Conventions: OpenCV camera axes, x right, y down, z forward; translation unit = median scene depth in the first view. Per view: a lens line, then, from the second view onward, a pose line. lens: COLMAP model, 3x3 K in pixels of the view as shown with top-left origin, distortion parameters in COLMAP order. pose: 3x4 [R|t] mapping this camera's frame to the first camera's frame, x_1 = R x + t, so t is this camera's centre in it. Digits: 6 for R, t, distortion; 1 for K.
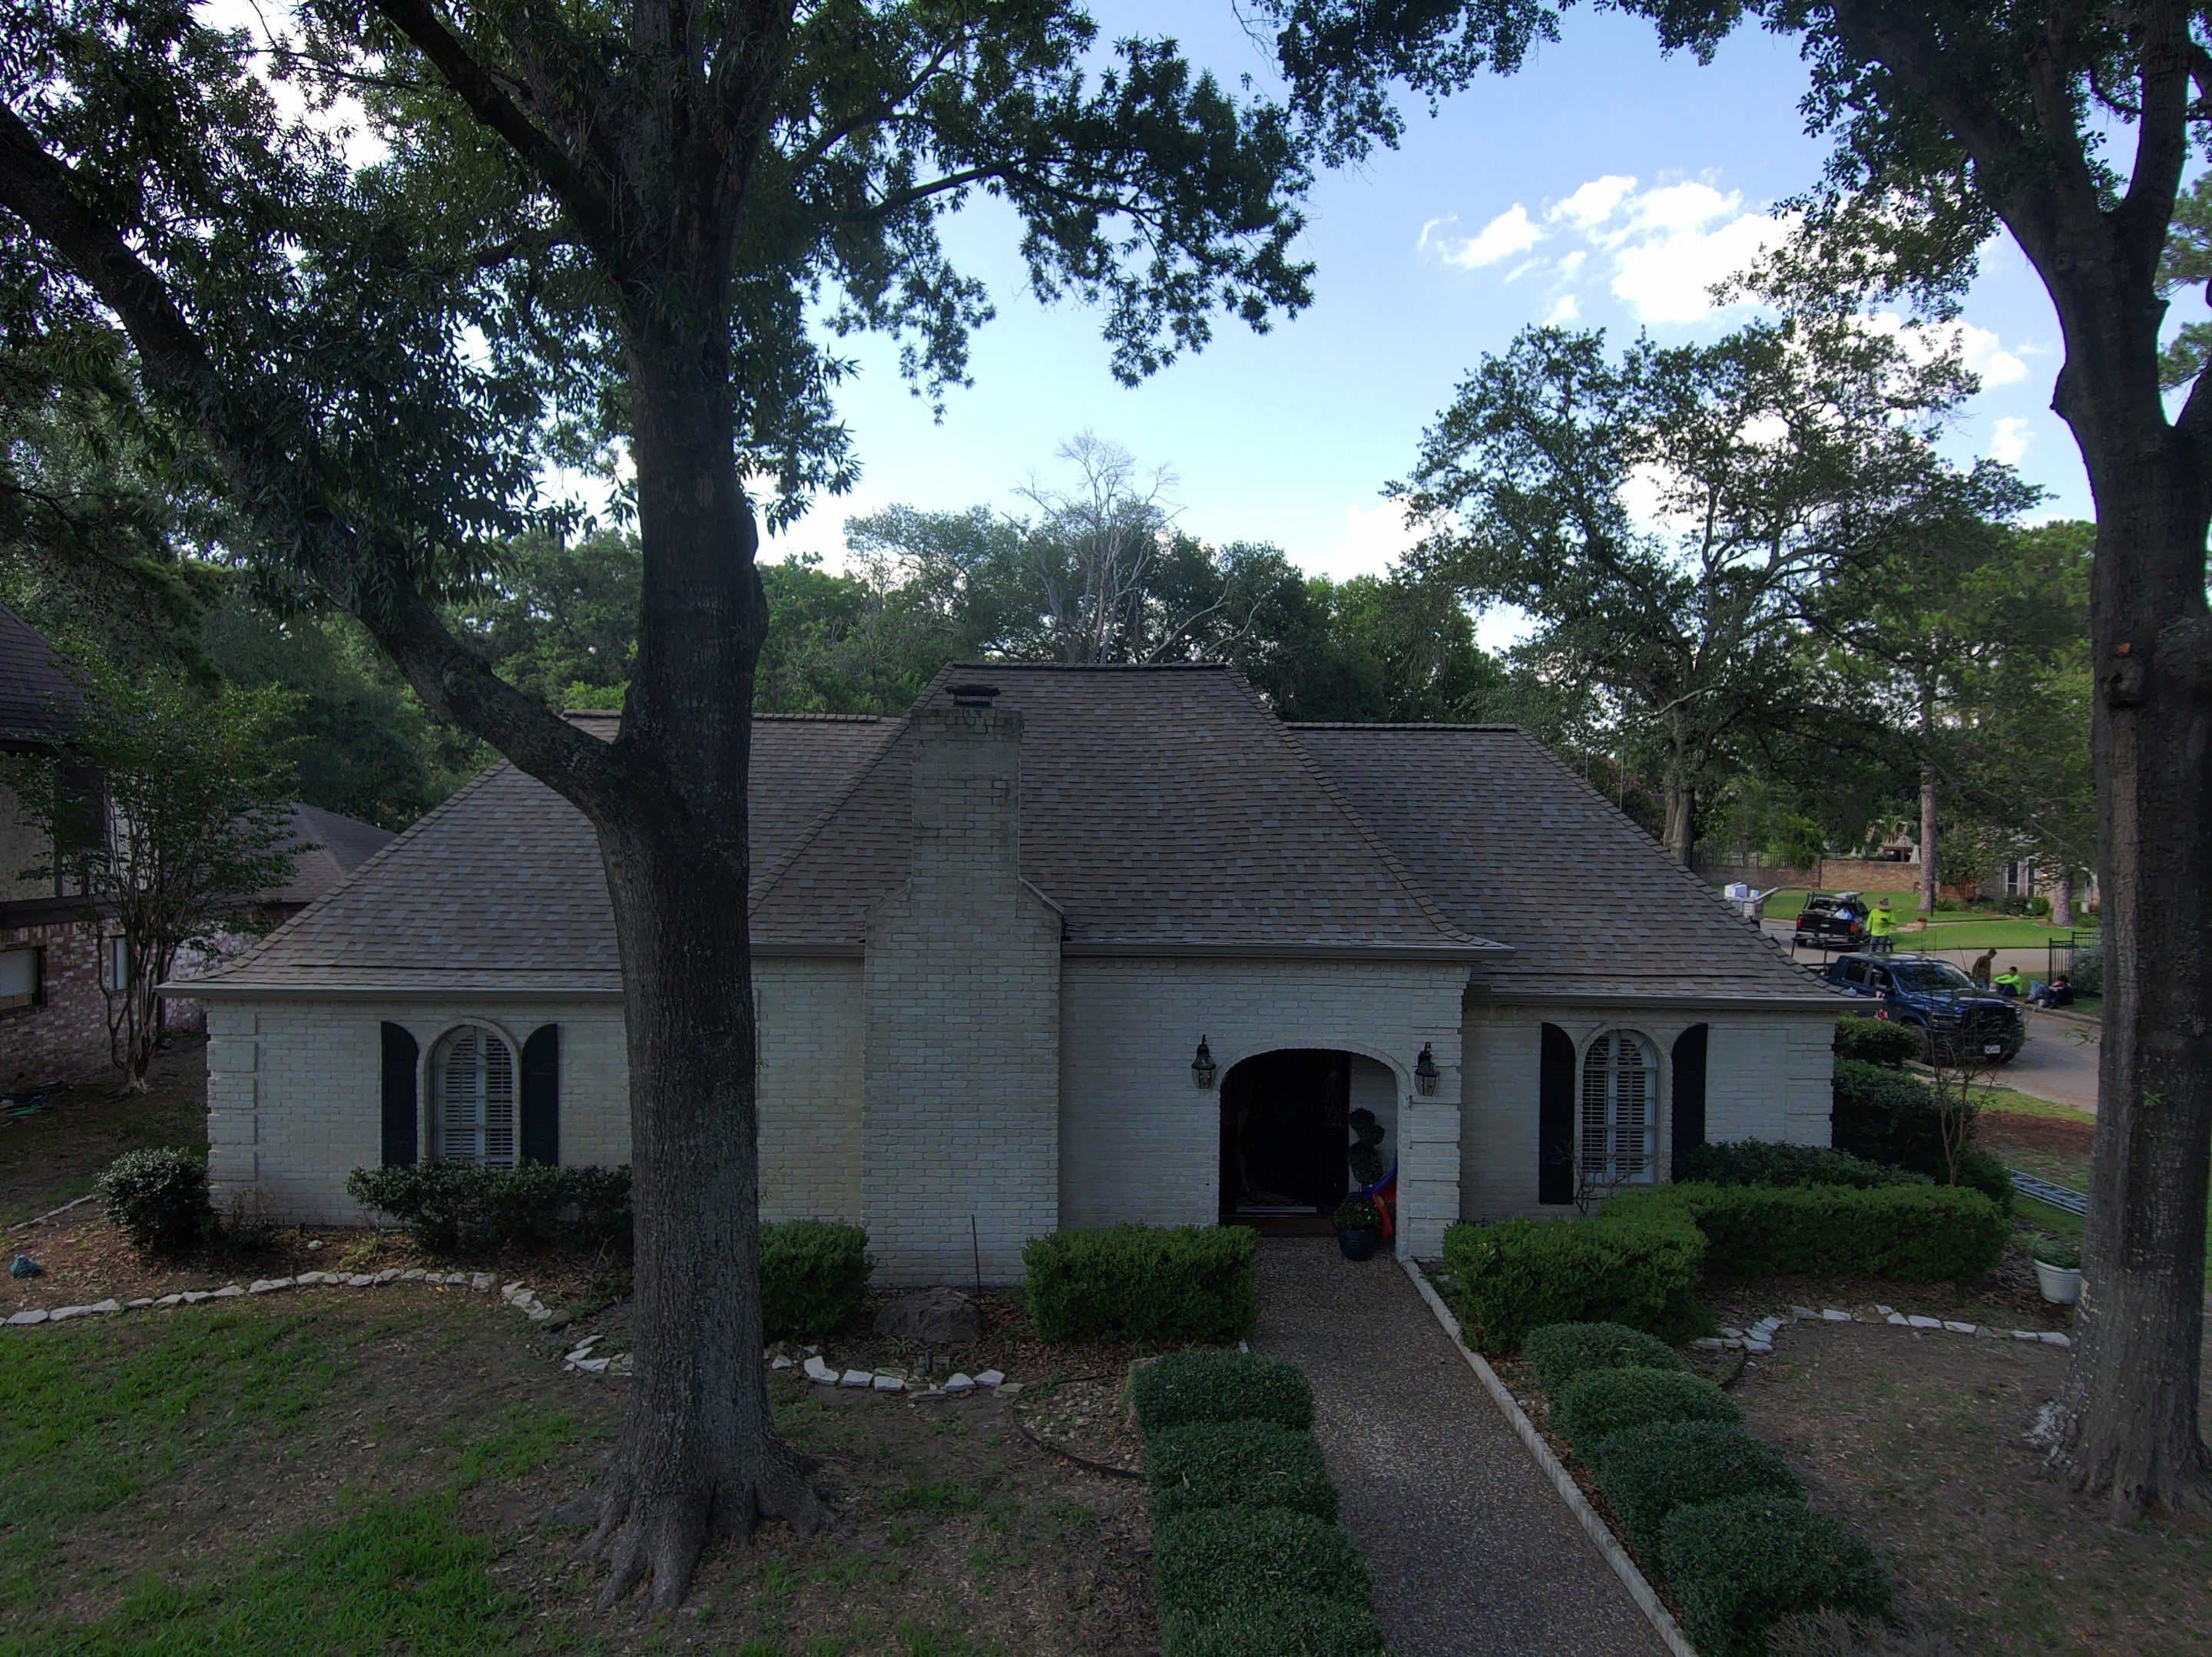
lens RADIAL K [[1270.5, 0, 1104.8], [0, 1270.5, 830.9], [0, 0, 1]] dist [0.028173, -0.000120]
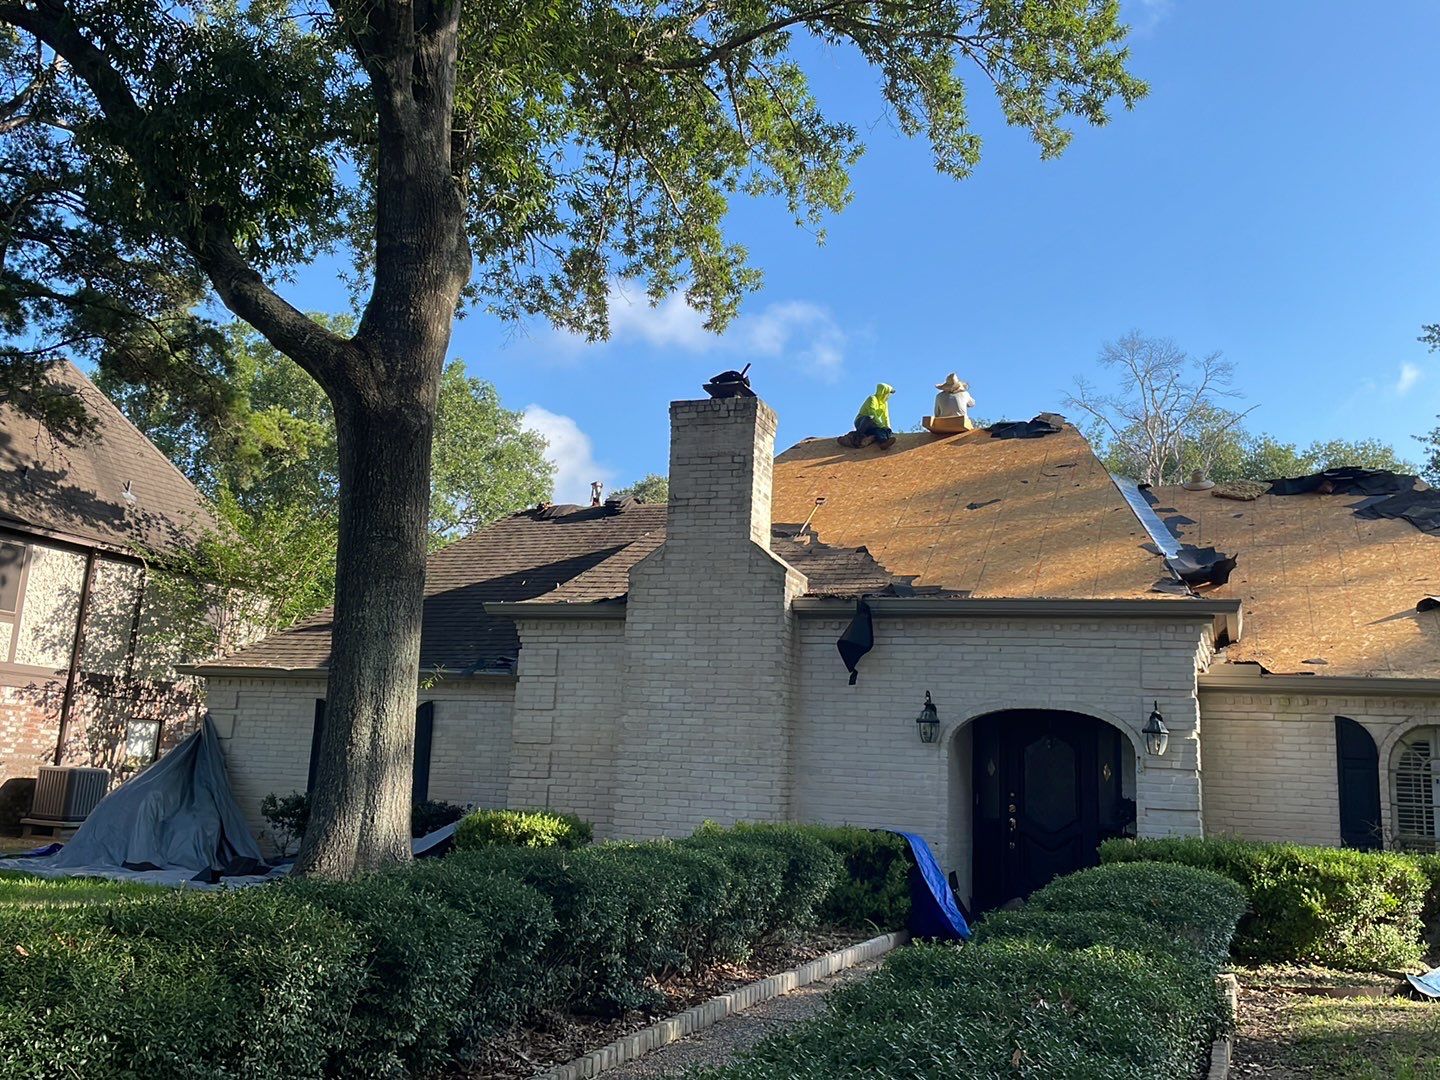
lens RADIAL K [[1344.8, 0, 723.8], [0, 1344.8, 484.9], [0, 0, 1]] dist [0.091818, -0.163020]
pose [[0.926363, -0.056517, -0.372366, 0.309572], [-0.036586, 0.970498, -0.238319, 0.239521], [0.374849, 0.234393, 0.896966, -0.088199]]
